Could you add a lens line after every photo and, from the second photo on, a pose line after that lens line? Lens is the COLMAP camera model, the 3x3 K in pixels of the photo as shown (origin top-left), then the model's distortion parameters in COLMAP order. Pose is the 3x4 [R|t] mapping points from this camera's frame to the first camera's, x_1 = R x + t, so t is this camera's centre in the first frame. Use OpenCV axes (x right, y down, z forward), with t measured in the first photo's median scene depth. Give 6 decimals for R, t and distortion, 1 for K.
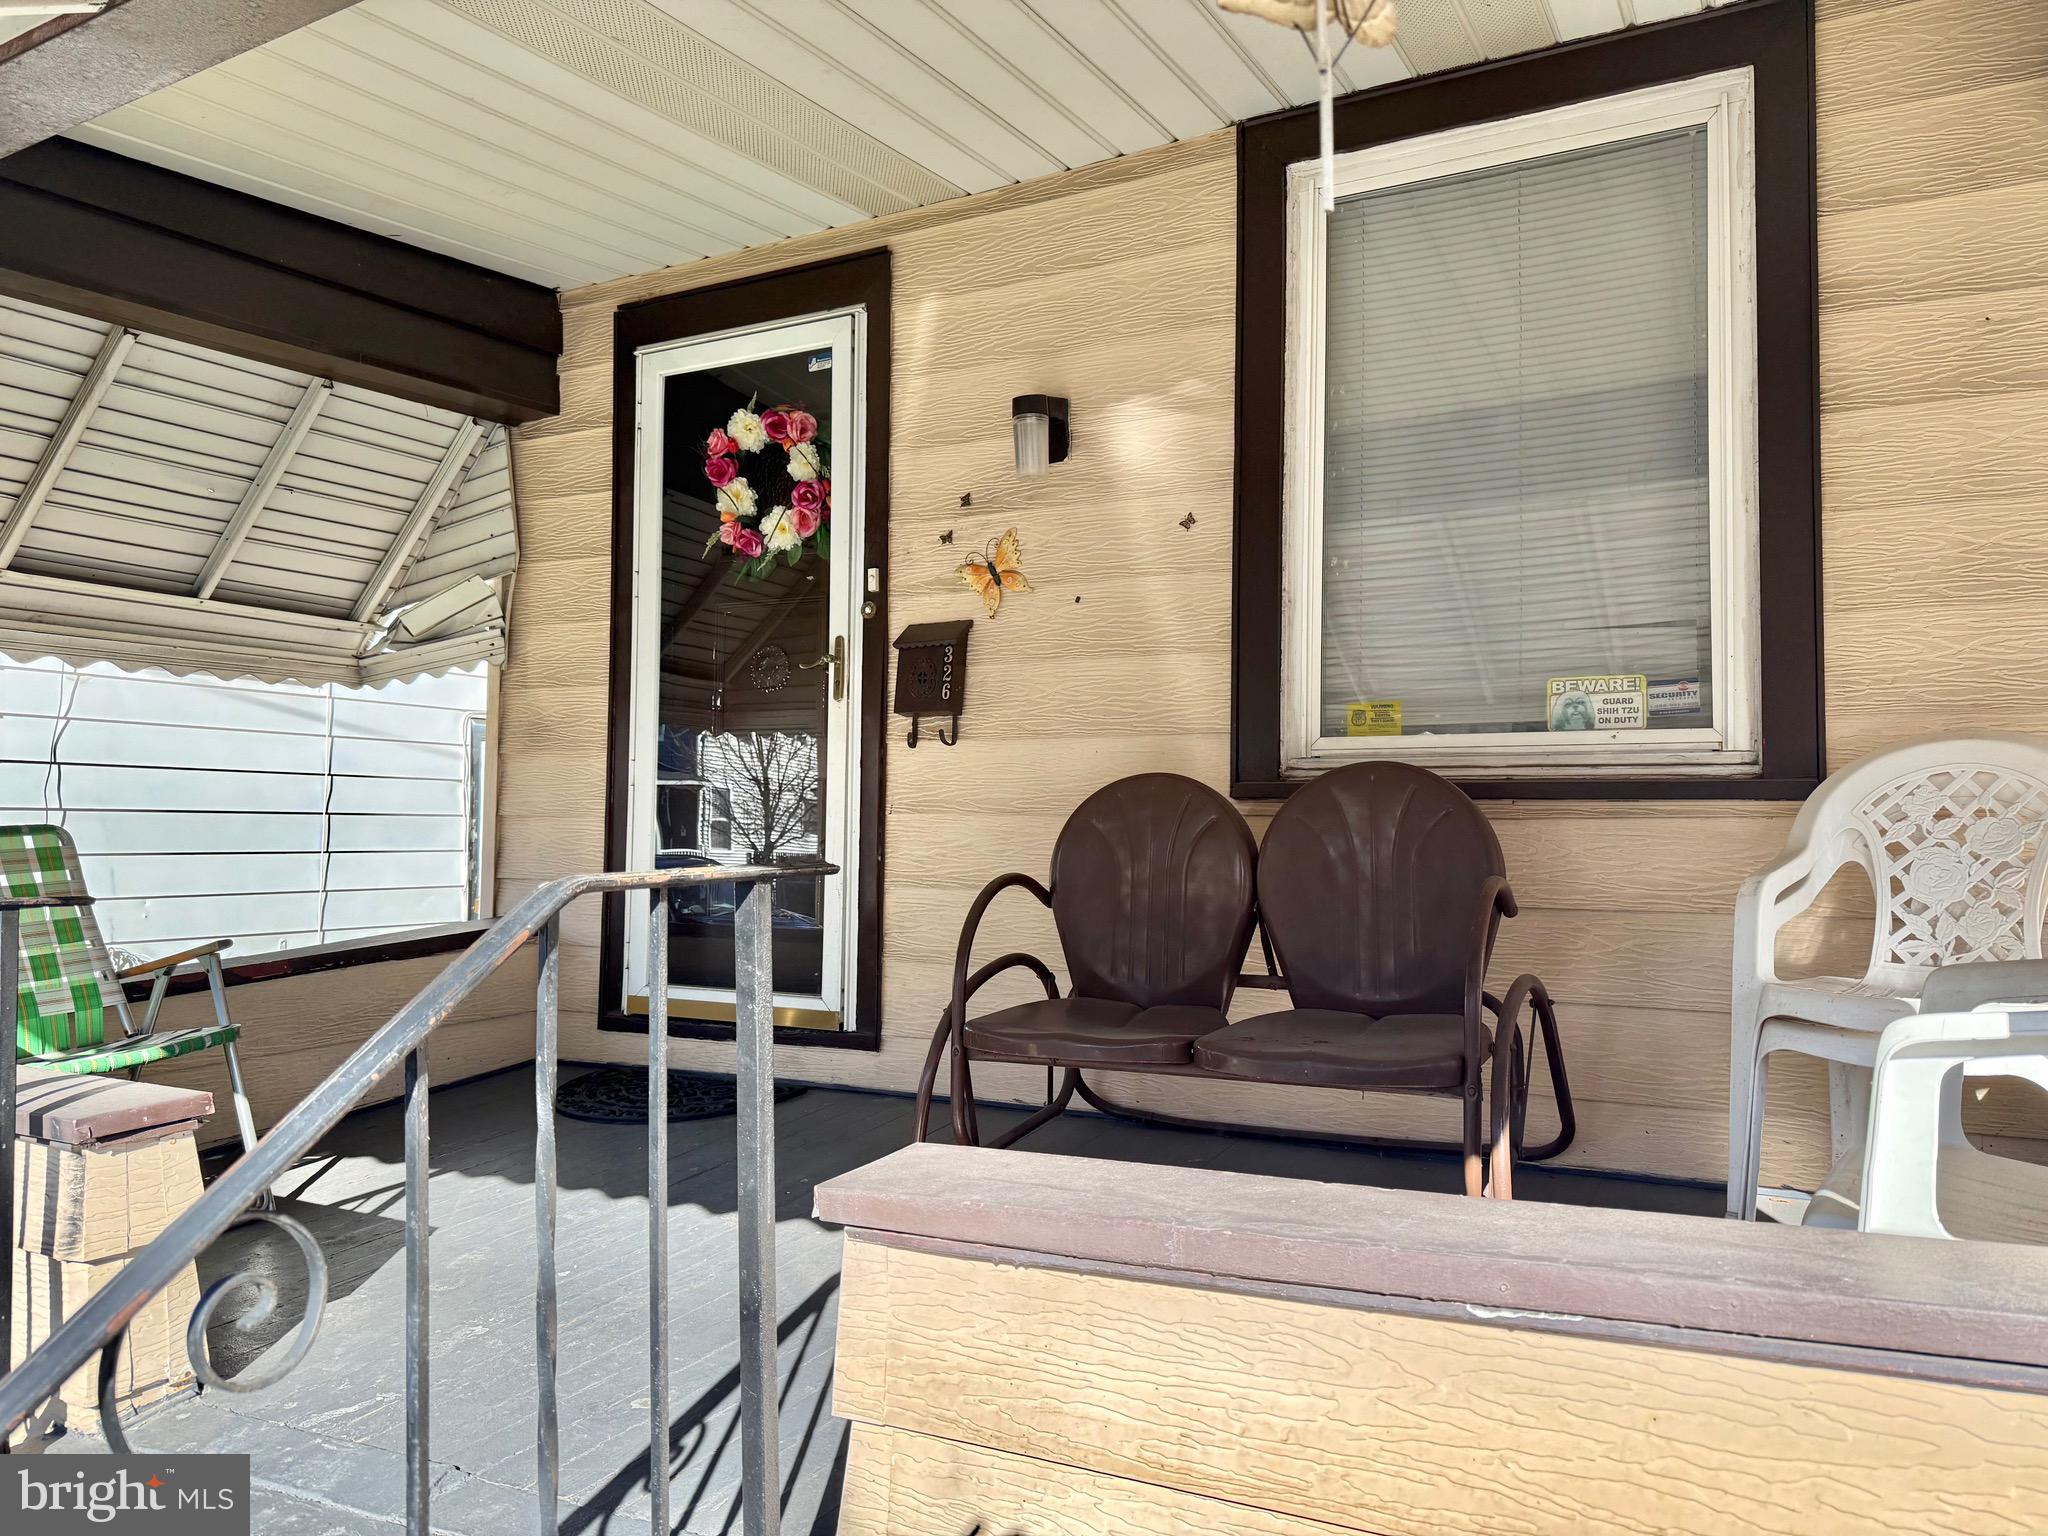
lens RADIAL K [[1415.2, 0, 1035.7], [0, 1415.2, 779.6], [0, 0, 1]] dist [0.094633, -0.093431]
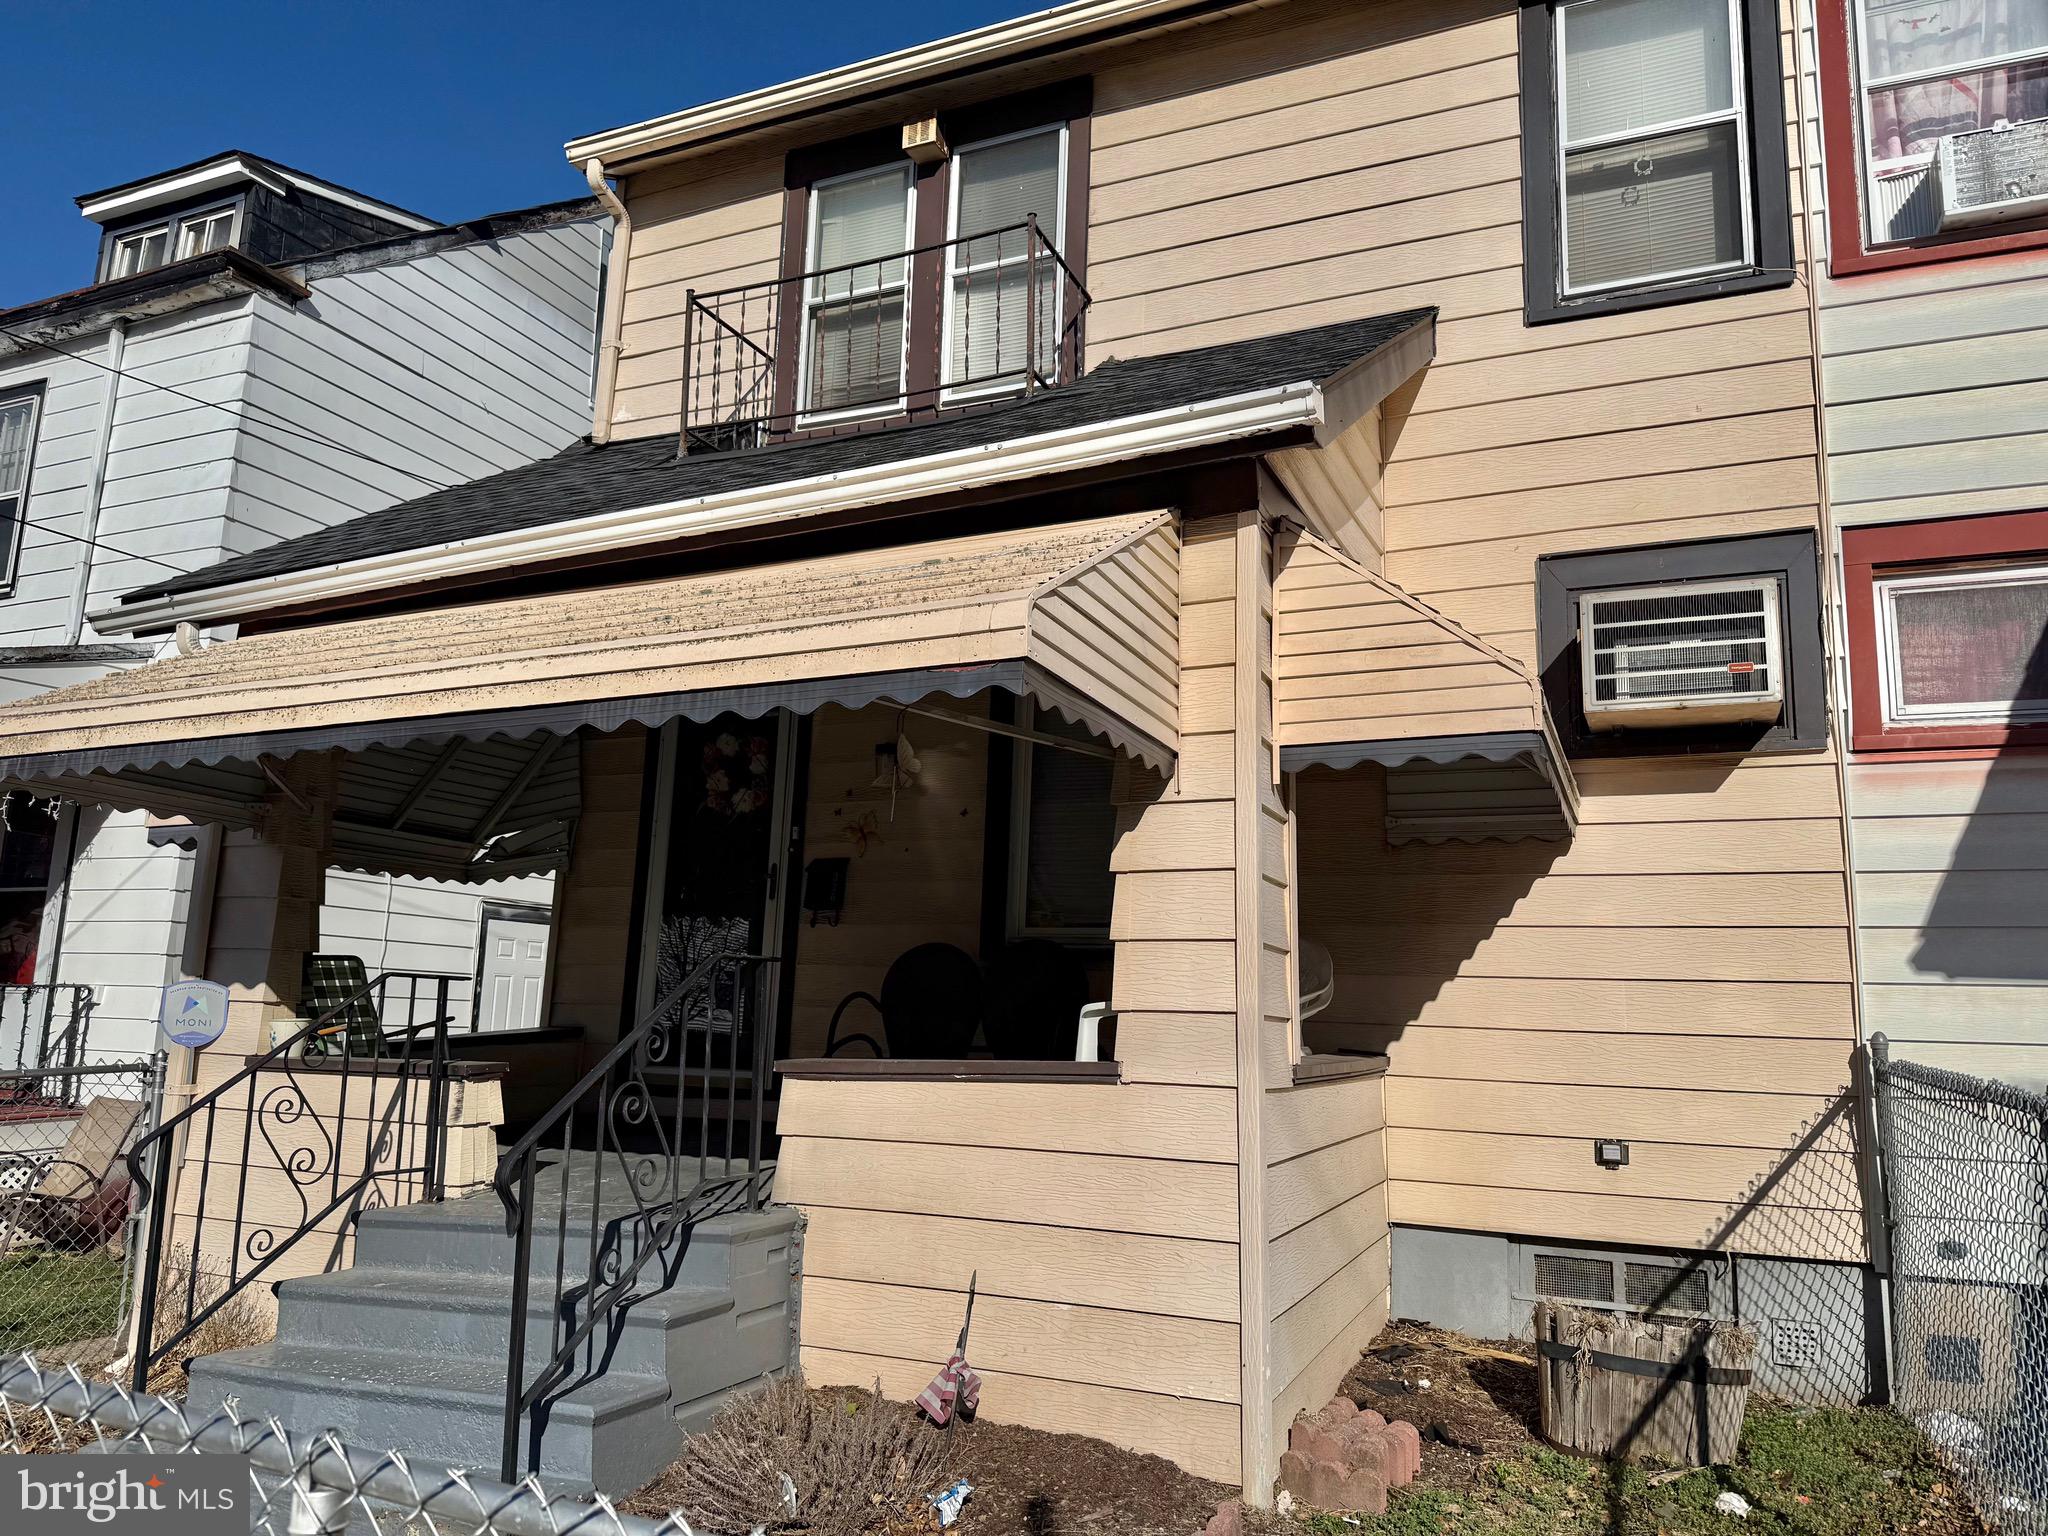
lens RADIAL K [[1415.2, 0, 1035.7], [0, 1415.2, 779.6], [0, 0, 1]] dist [0.094633, -0.093431]
pose [[0.997591, 0.034320, 0.060291, 0.073832], [-0.025787, 0.990234, -0.137013, 0.028247], [-0.064405, 0.135128, 0.988733, -0.761890]]
